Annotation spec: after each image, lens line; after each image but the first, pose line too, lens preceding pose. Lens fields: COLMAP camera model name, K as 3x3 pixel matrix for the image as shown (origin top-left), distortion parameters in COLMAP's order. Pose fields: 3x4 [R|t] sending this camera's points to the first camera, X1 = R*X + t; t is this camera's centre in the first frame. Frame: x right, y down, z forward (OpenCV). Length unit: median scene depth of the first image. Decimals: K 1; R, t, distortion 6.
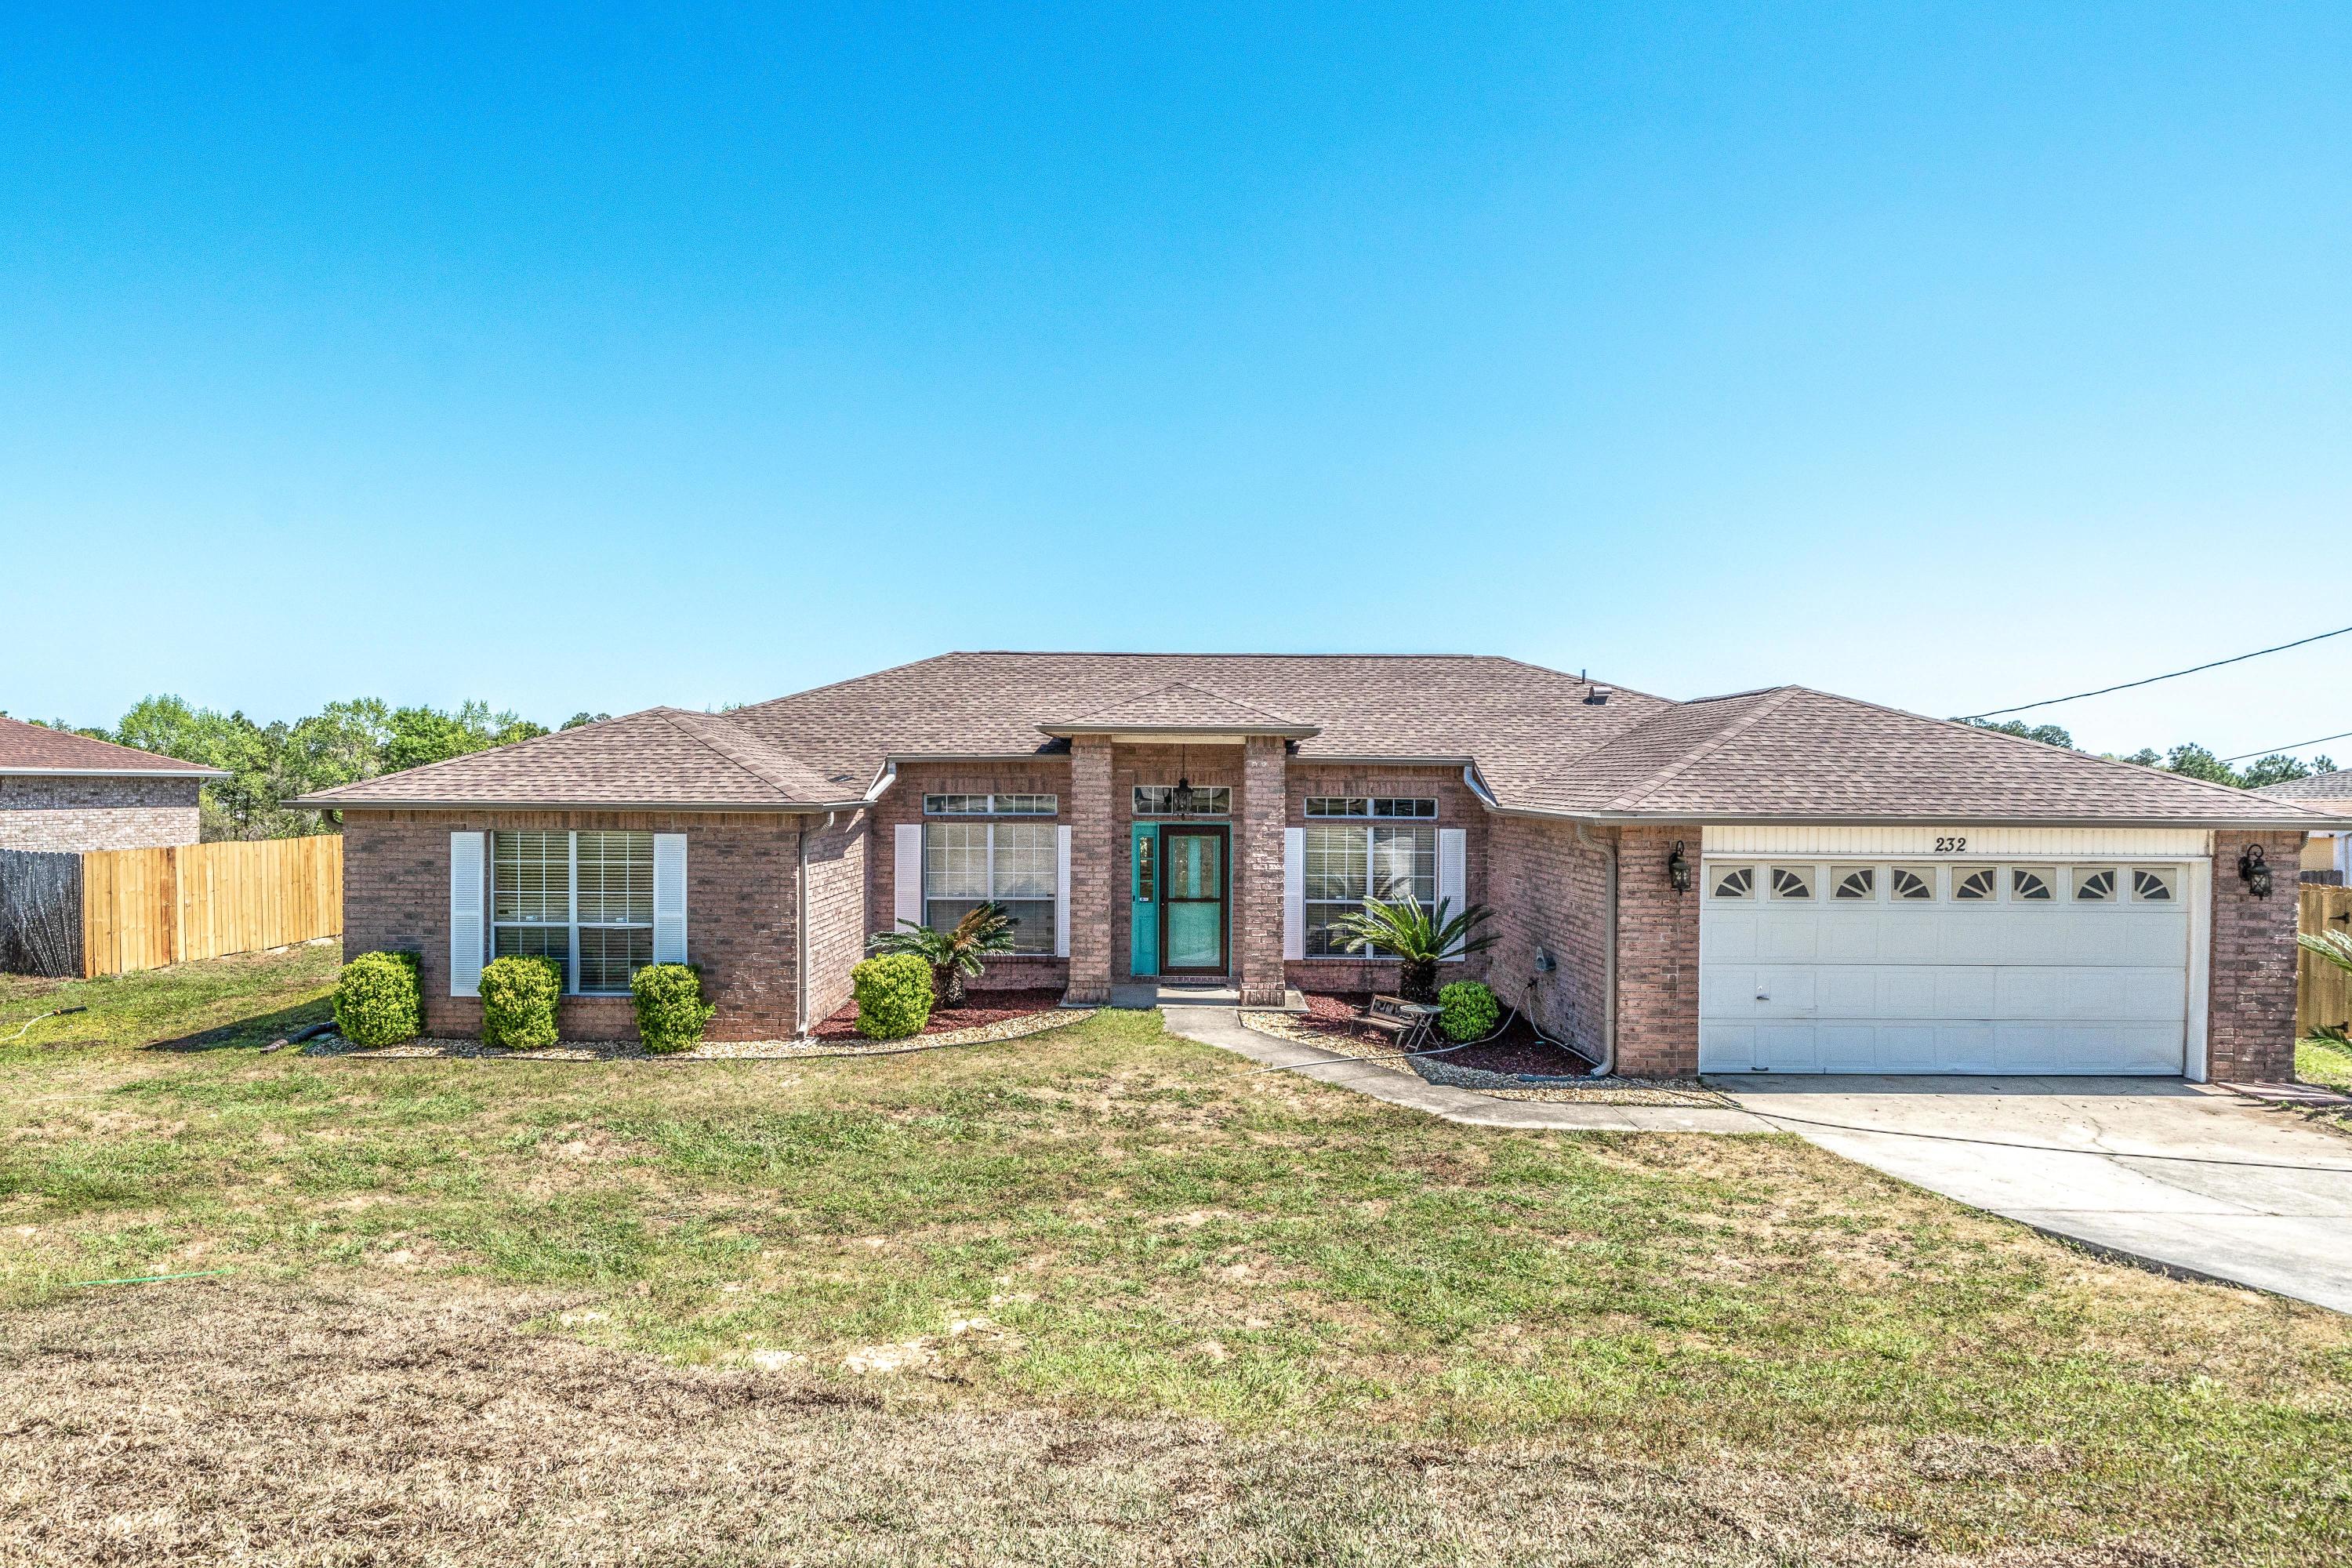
lens RADIAL K [[1201.6, 0, 1173.2], [0, 1201.6, 788.5], [0, 0, 1]] dist [-0.002030, 0.000338]
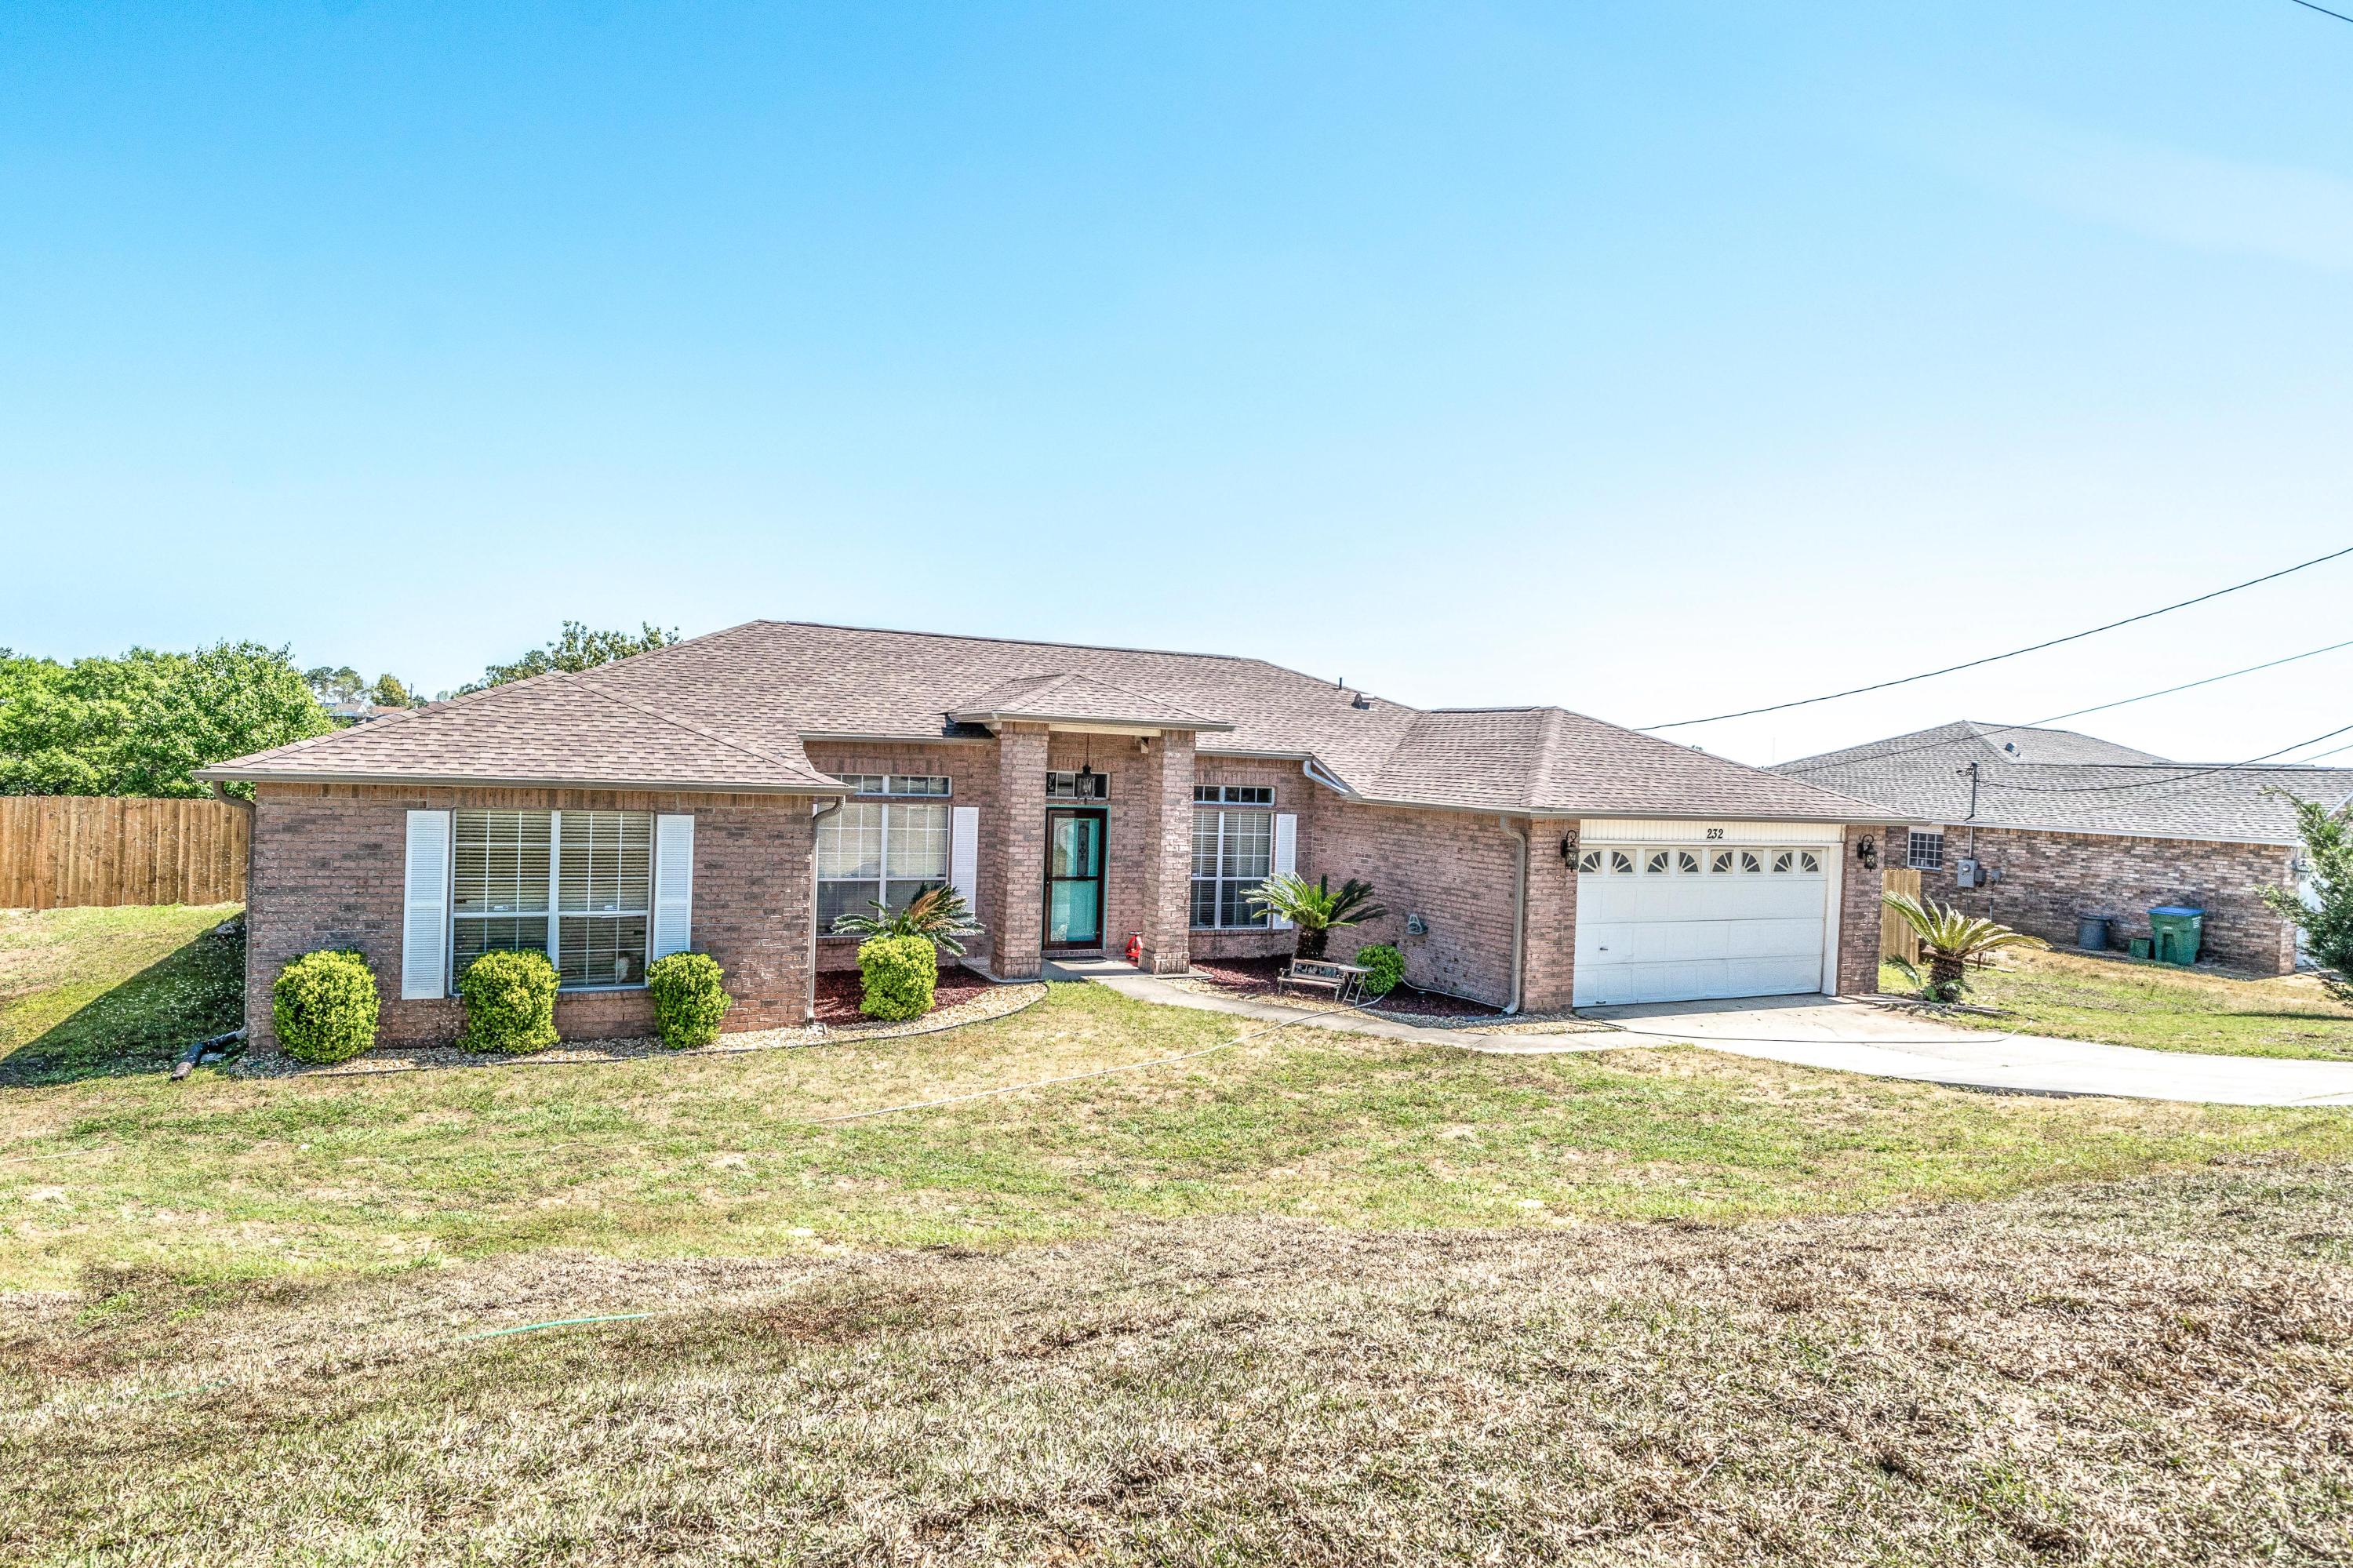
lens RADIAL K [[1202.2, 0, 1197.8], [0, 1202.2, 781.0], [0, 0, 1]] dist [-0.002030, 0.000338]
pose [[0.913398, 0.022225, 0.406461, -0.432177], [-0.028629, 0.999543, 0.009683, -0.009686], [-0.406060, -0.020481, 0.913617, -0.022278]]
